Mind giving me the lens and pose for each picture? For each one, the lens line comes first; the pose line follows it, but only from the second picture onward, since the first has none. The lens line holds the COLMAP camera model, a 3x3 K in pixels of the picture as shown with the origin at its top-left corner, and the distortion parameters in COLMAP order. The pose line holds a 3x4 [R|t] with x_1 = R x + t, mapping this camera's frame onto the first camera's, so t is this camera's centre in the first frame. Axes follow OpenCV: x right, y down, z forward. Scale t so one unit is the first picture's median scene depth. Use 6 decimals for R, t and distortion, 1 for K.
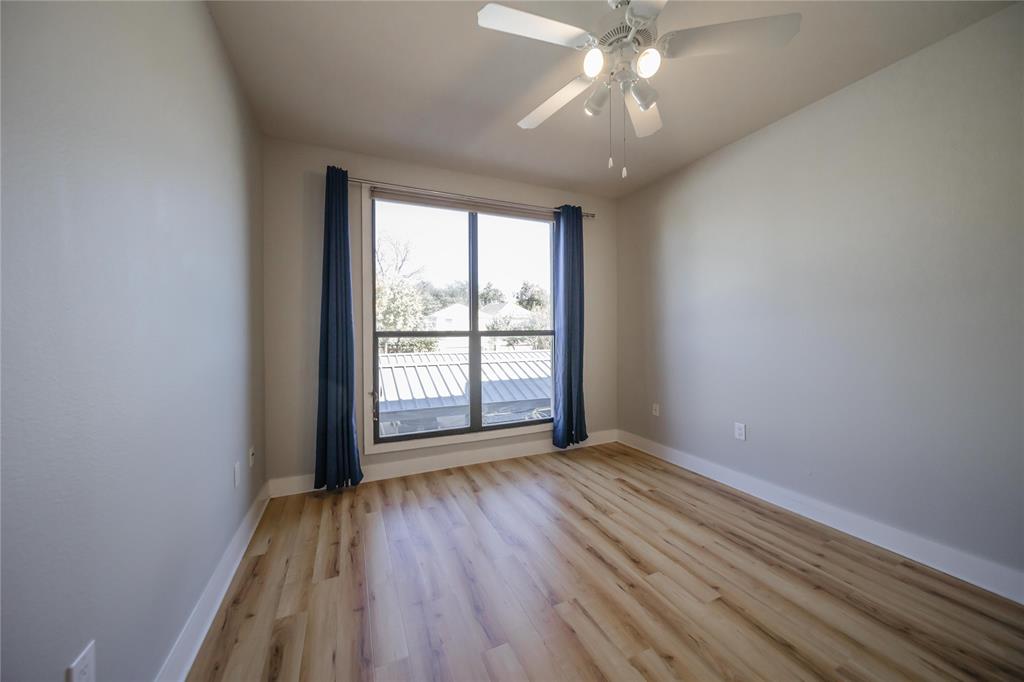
lens RADIAL K [[365.3, 0, 508.0], [0, 365.3, 329.0], [0, 0, 1]] dist [0.000473, 0.000011]
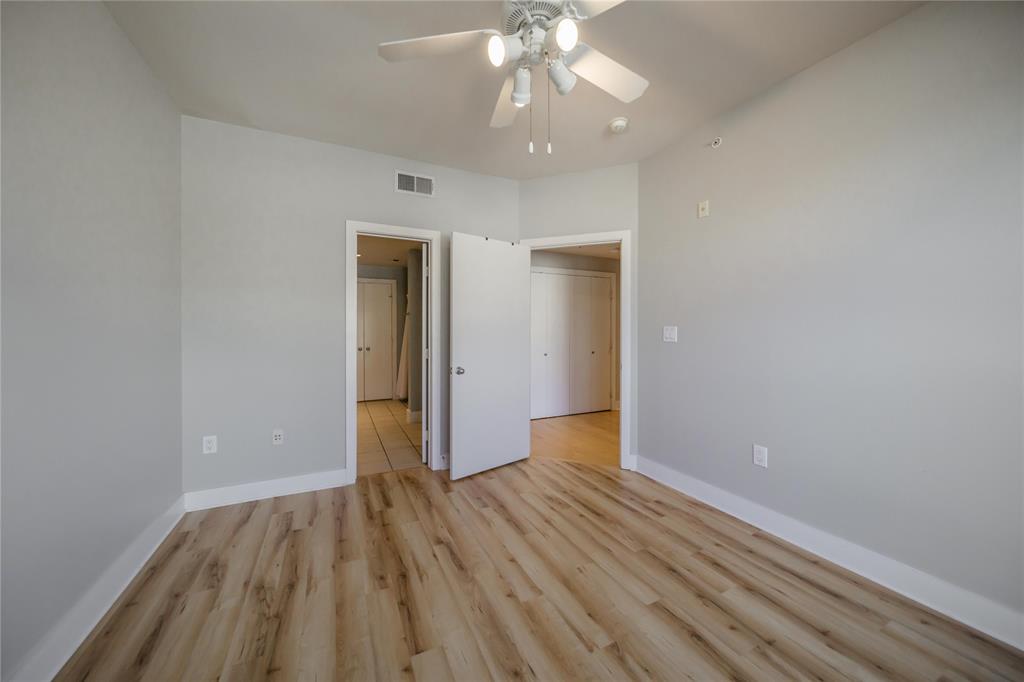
lens RADIAL K [[365.3, 0, 508.0], [0, 365.3, 329.0], [0, 0, 1]] dist [0.000473, 0.000011]
pose [[-0.999538, 0.007787, -0.029379, 0.432829], [0.007923, 0.999958, -0.004524, 0.009162], [0.029342, -0.004754, -0.999558, 2.027418]]
